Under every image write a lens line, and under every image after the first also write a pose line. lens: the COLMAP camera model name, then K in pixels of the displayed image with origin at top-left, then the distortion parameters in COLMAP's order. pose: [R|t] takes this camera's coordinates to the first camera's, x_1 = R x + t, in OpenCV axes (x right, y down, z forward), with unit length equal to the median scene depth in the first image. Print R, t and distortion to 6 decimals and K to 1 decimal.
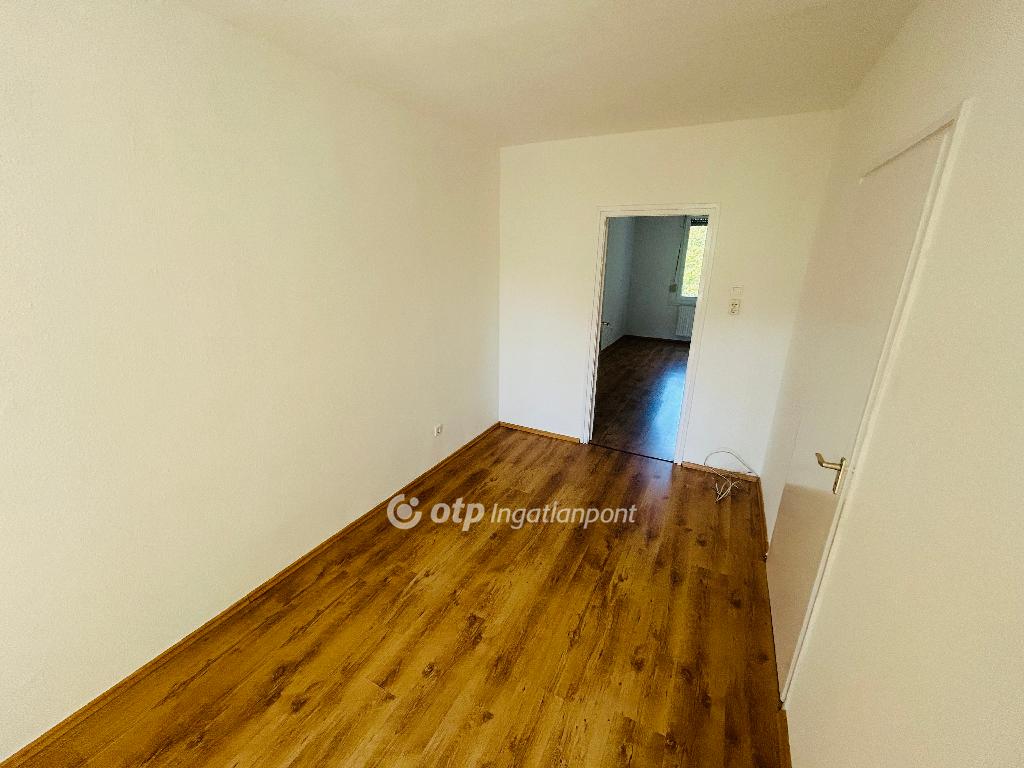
lens RADIAL K [[412.5, 0, 517.0], [0, 412.5, 382.6], [0, 0, 1]] dist [-0.002795, -0.000115]
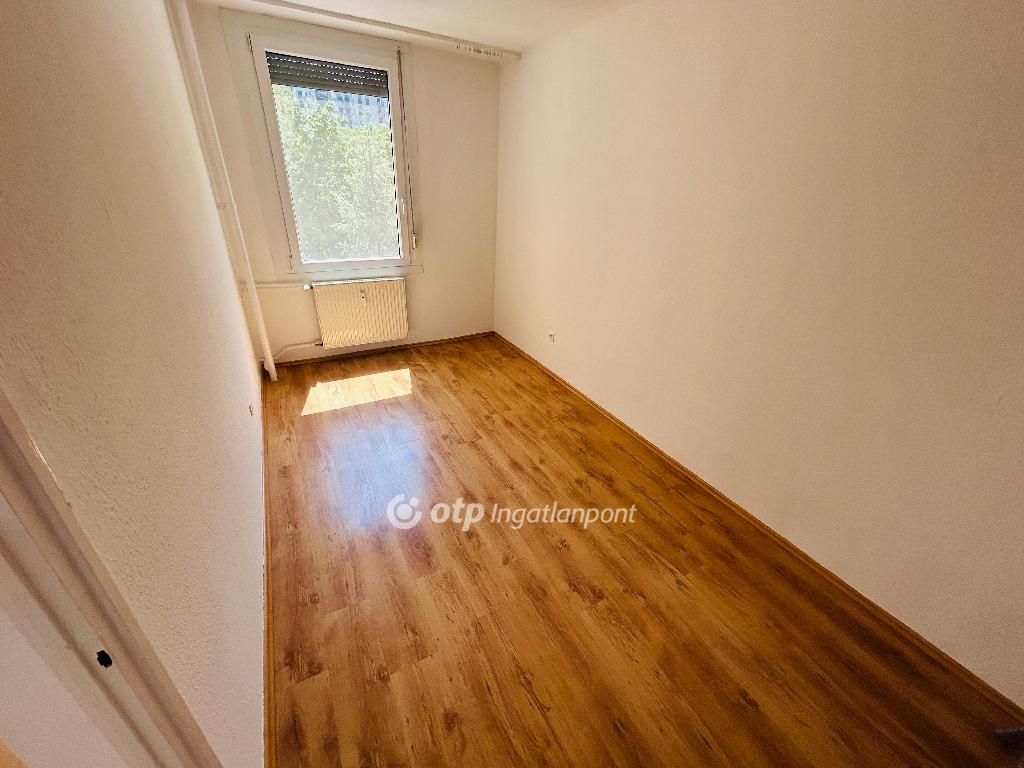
lens RADIAL K [[412.5, 0, 518.0], [0, 412.5, 387.0], [0, 0, 1]] dist [-0.002795, -0.000115]
pose [[-0.559371, 0.341334, -0.755378, 0.546612], [-0.294457, 0.770024, 0.566002, -0.263851], [0.774854, 0.539031, -0.330221, 0.927946]]
